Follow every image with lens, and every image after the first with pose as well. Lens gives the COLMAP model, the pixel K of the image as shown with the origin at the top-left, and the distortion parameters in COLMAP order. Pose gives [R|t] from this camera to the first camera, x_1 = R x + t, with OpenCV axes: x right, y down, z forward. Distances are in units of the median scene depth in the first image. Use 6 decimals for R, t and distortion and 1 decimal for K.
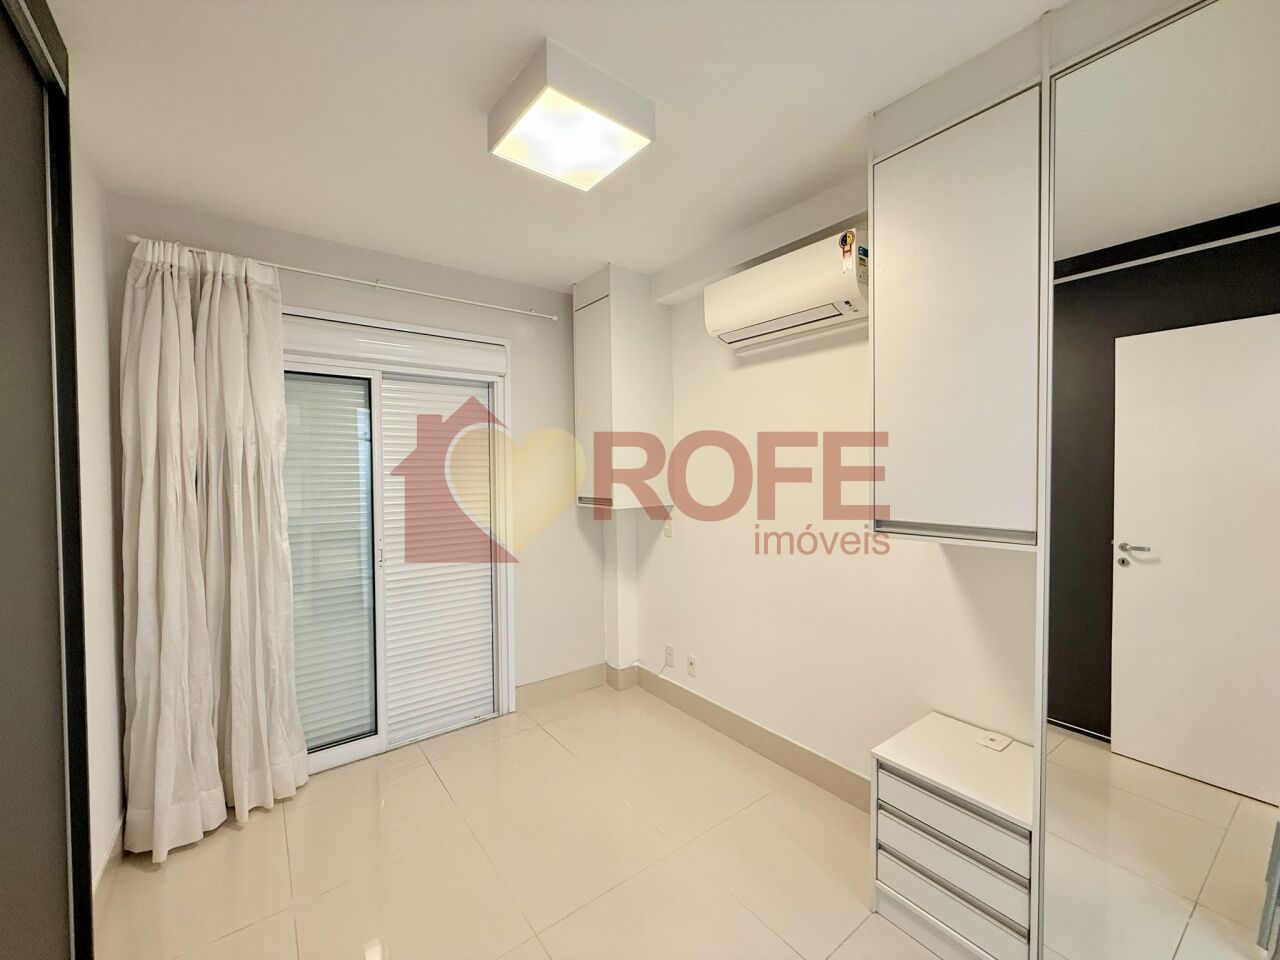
lens RADIAL K [[508.3, 0, 637.3], [0, 508.3, 480.2], [0, 0, 1]] dist [0.000895, -0.000036]
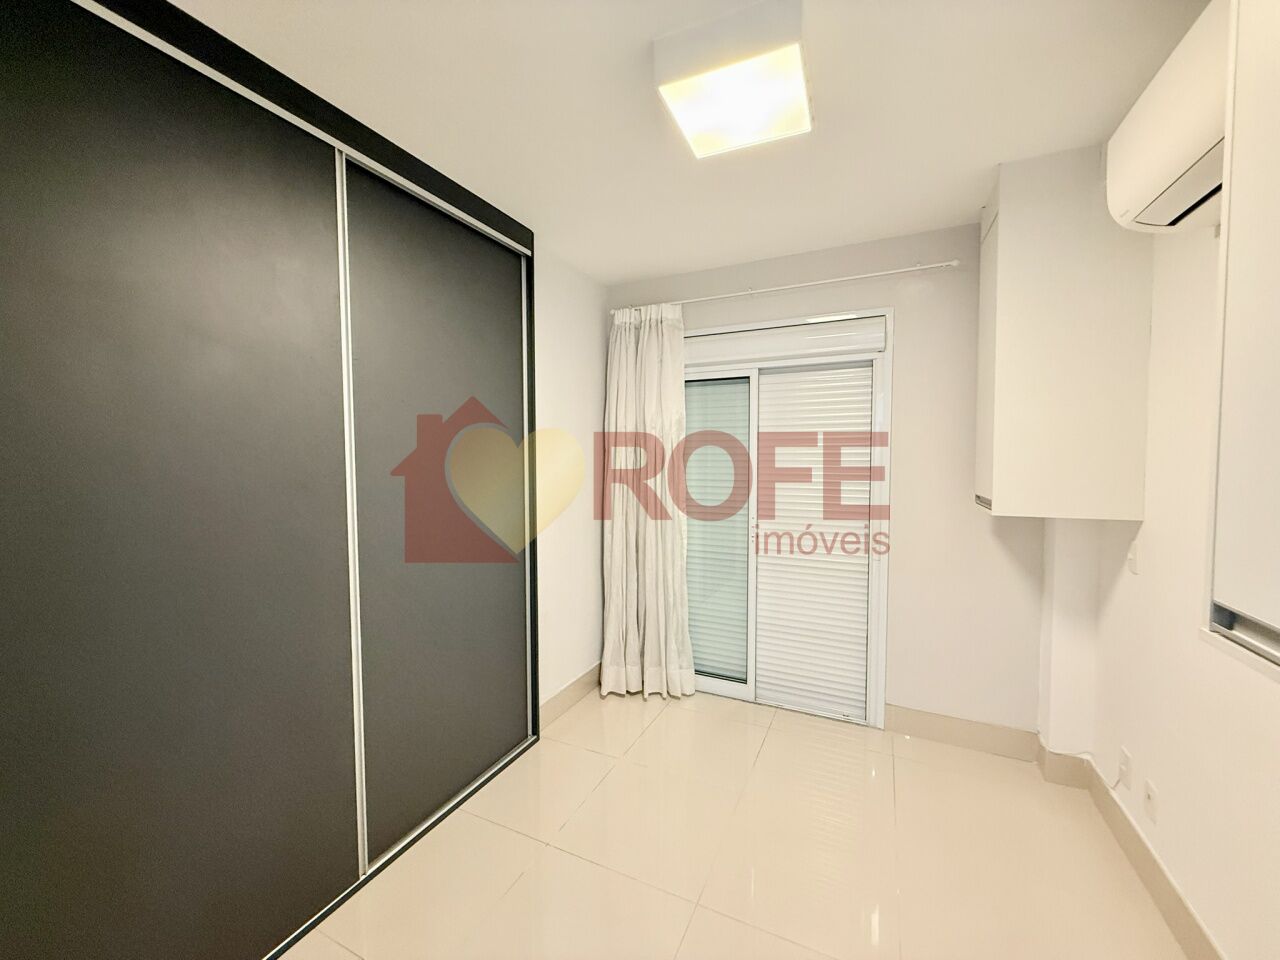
lens RADIAL K [[508.3, 0, 637.3], [0, 508.3, 480.2], [0, 0, 1]] dist [0.000895, -0.000036]
pose [[0.458140, 0.052799, -0.887311, 0.434353], [-0.020730, 0.998597, 0.048717, -0.019564], [0.888638, -0.003925, 0.458592, 0.281125]]
